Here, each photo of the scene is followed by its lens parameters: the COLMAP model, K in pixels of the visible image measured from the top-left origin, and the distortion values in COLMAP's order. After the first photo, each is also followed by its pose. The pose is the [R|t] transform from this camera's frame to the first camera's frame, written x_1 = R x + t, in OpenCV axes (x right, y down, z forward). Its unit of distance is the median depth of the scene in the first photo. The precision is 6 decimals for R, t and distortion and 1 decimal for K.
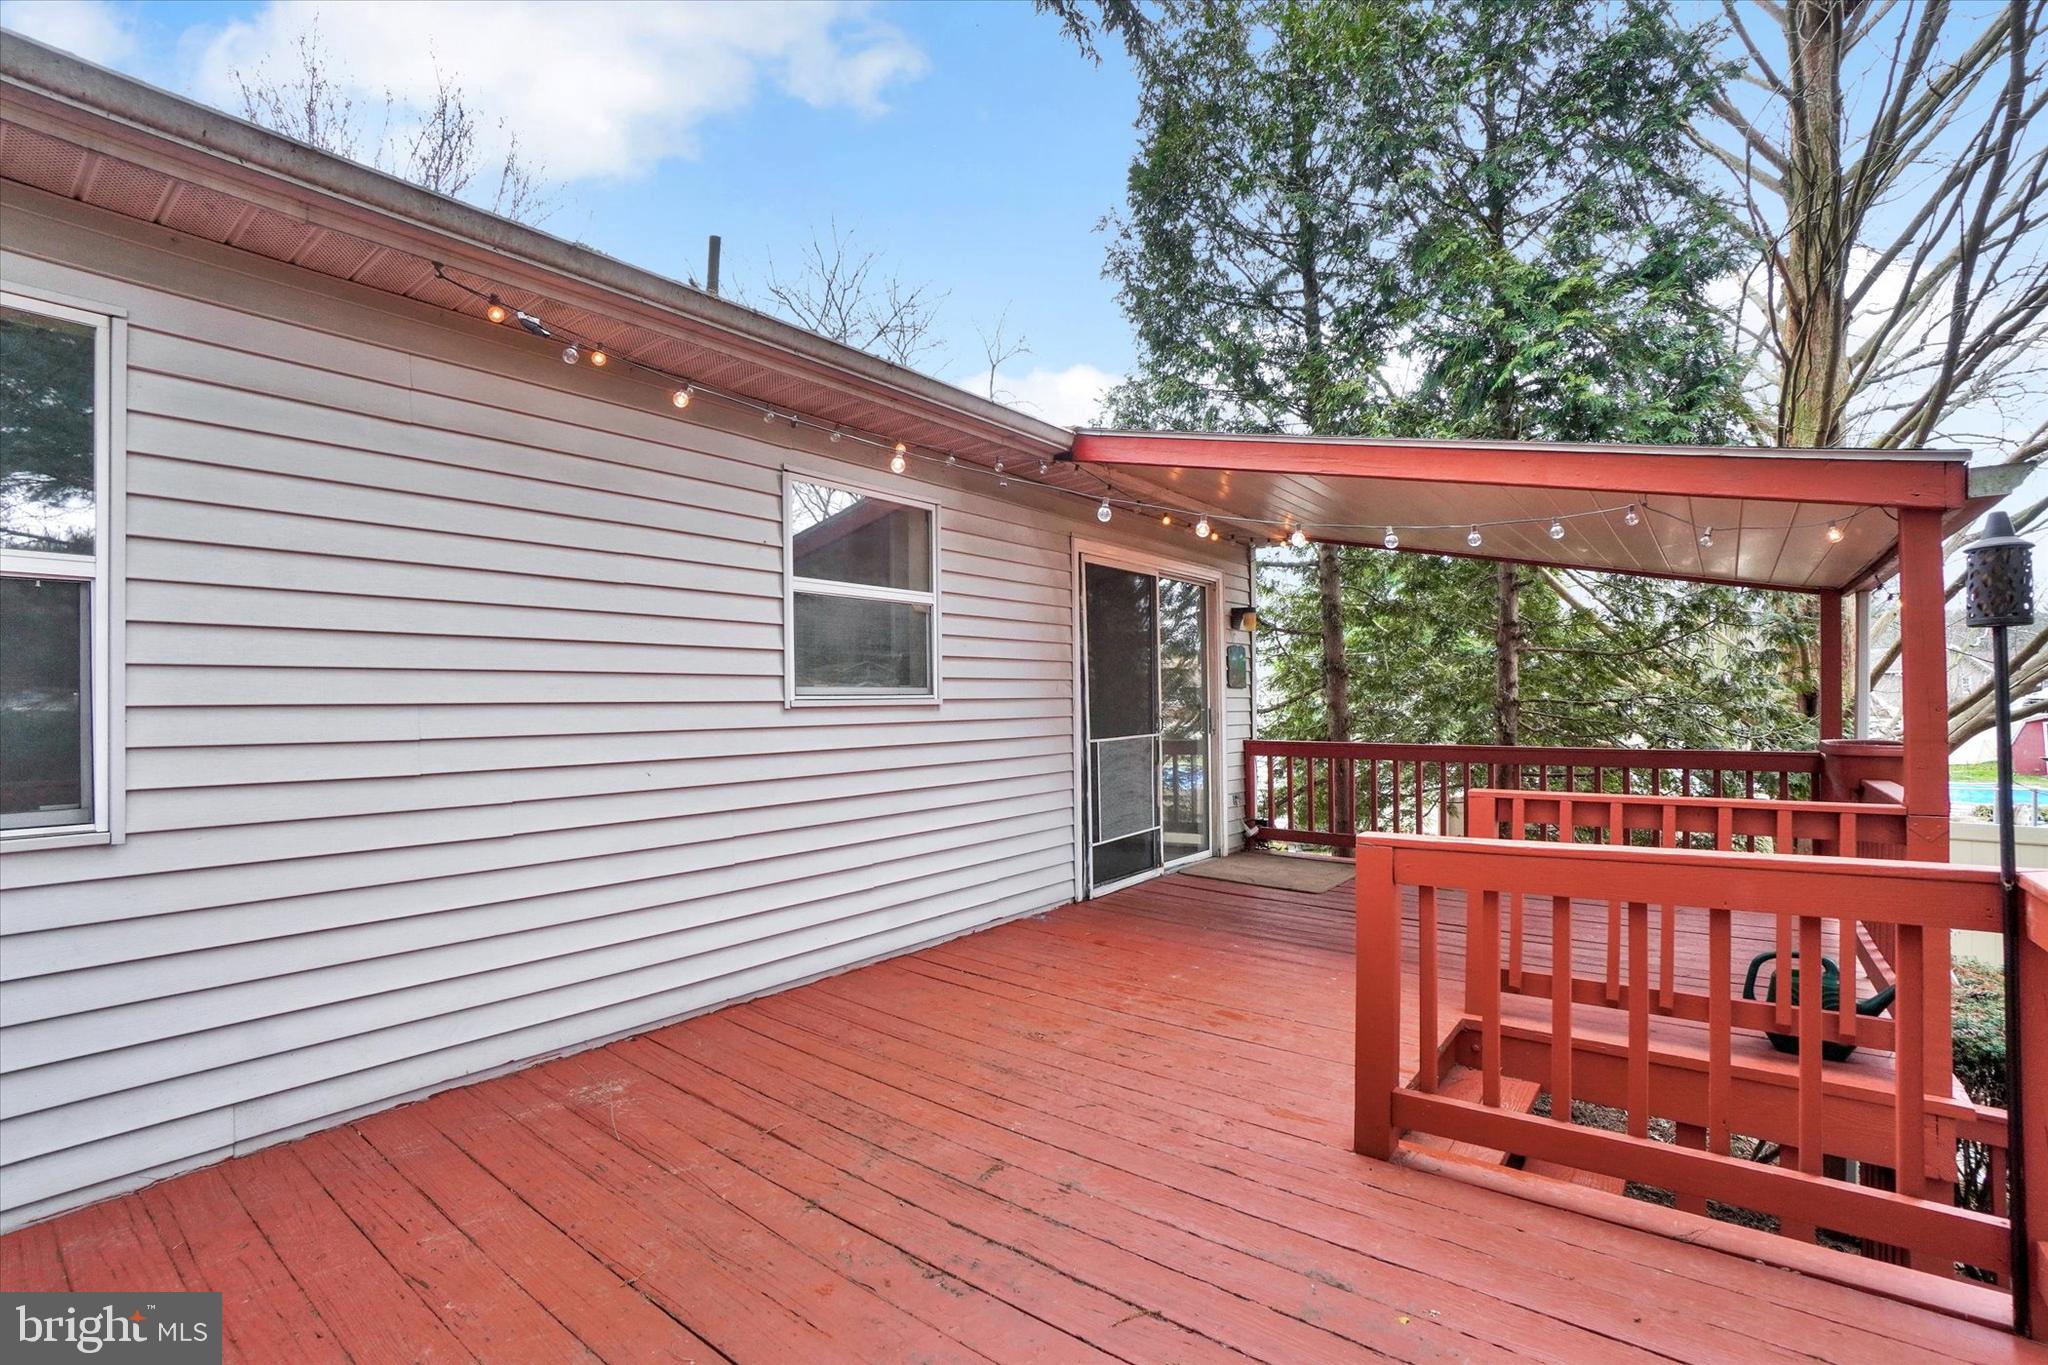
lens RADIAL K [[915.4, 0, 1011.3], [0, 915.4, 692.4], [0, 0, 1]] dist [-0.027569, 0.001772]
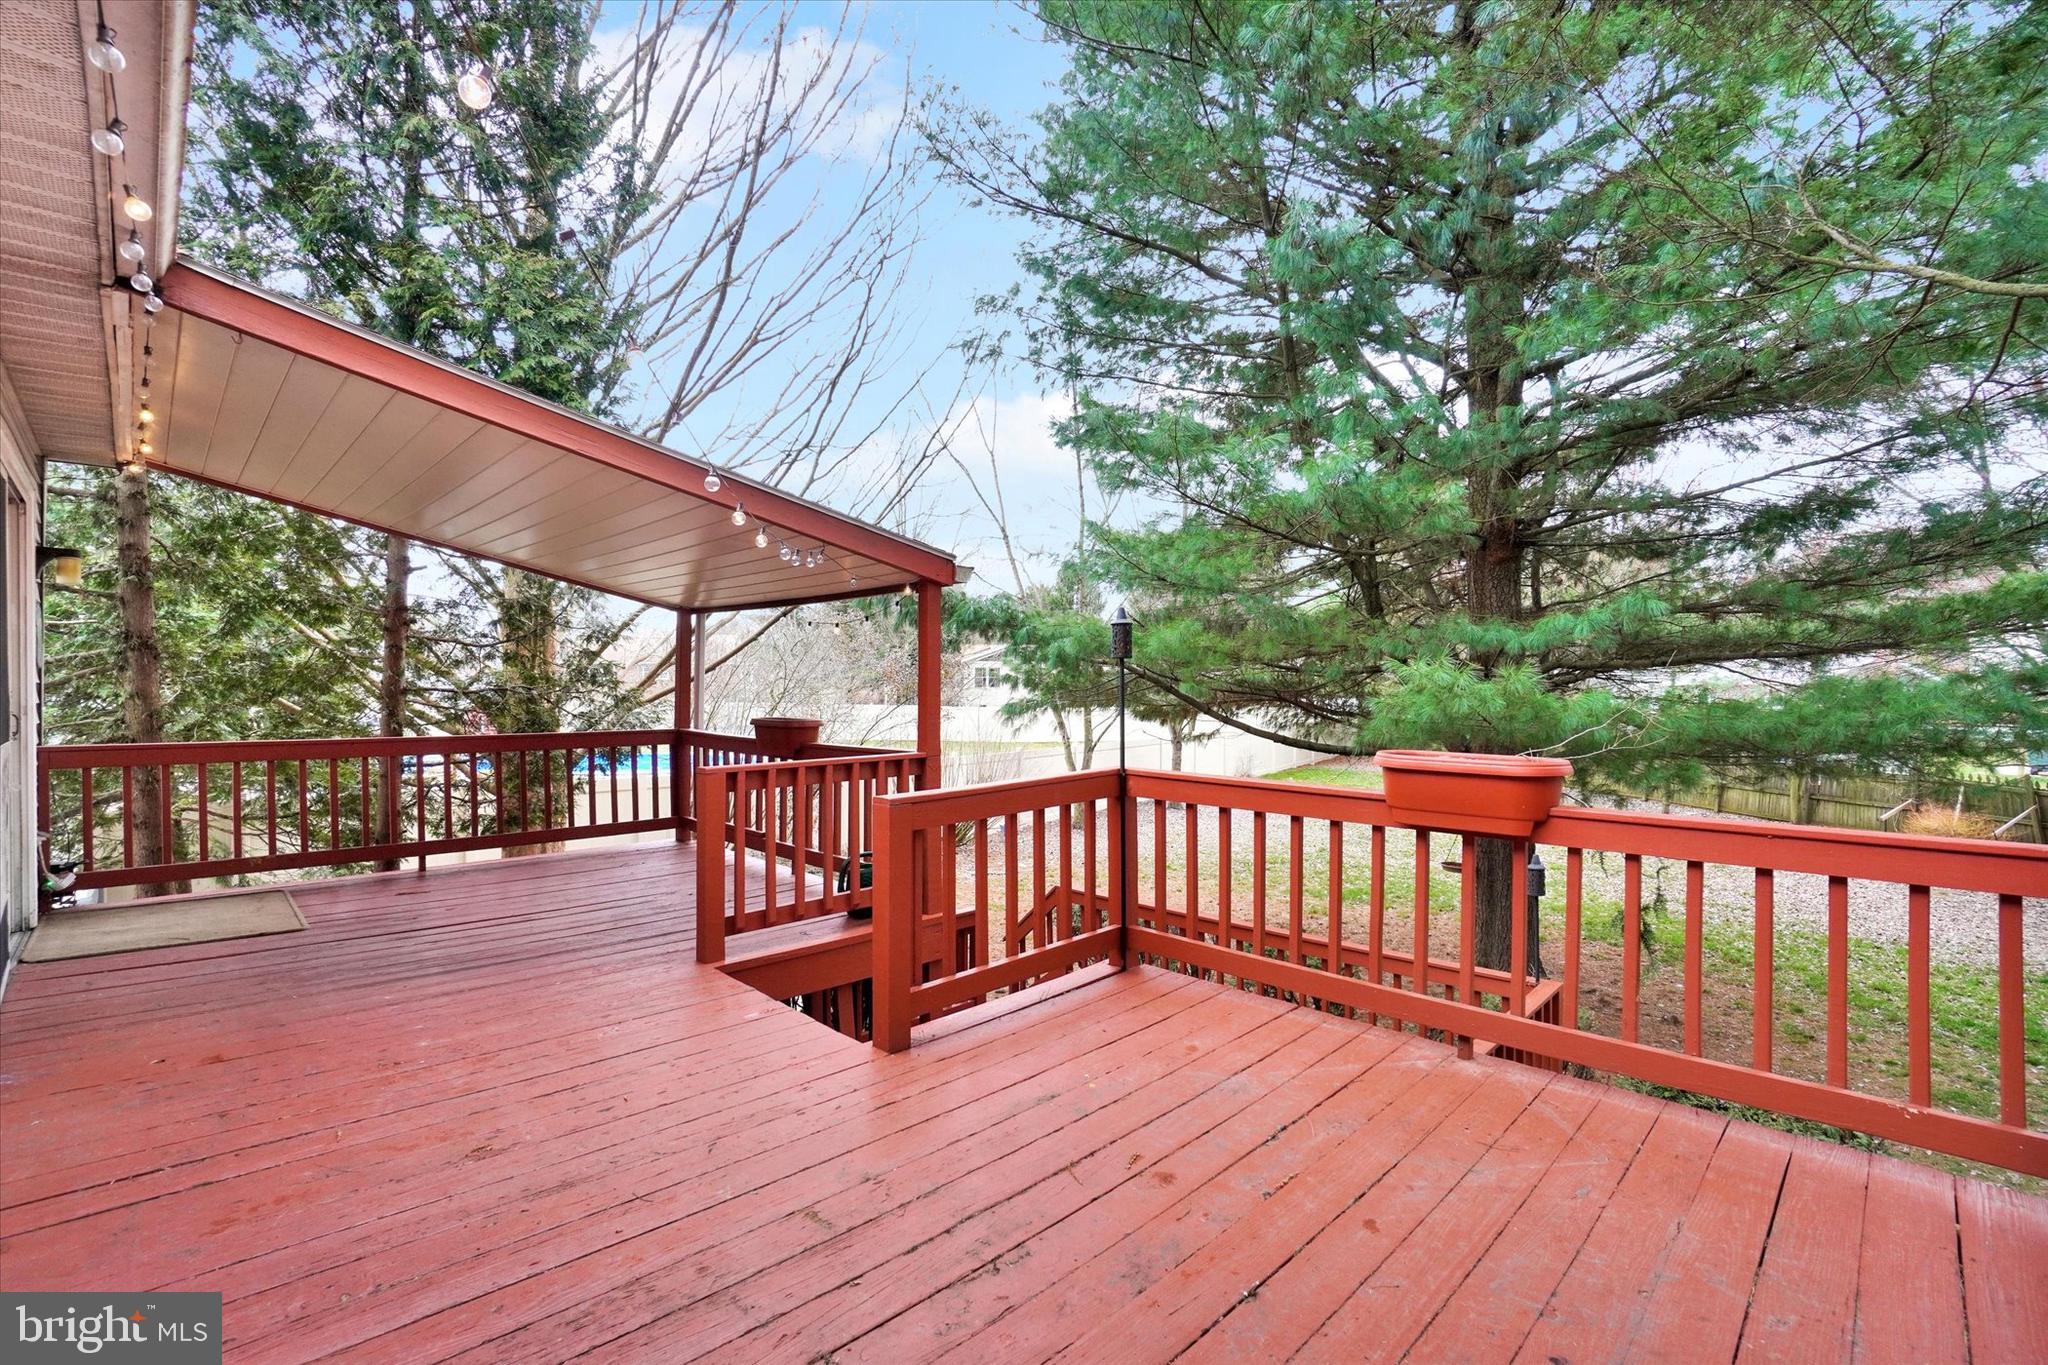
lens RADIAL K [[915.4, 0, 1027.6], [0, 915.4, 688.2], [0, 0, 1]] dist [-0.027569, 0.001772]
pose [[0.130848, 0.010302, 0.991349, -0.538099], [-0.015073, 0.999851, -0.008401, 0.014234], [-0.991288, -0.013843, 0.130984, 0.433253]]
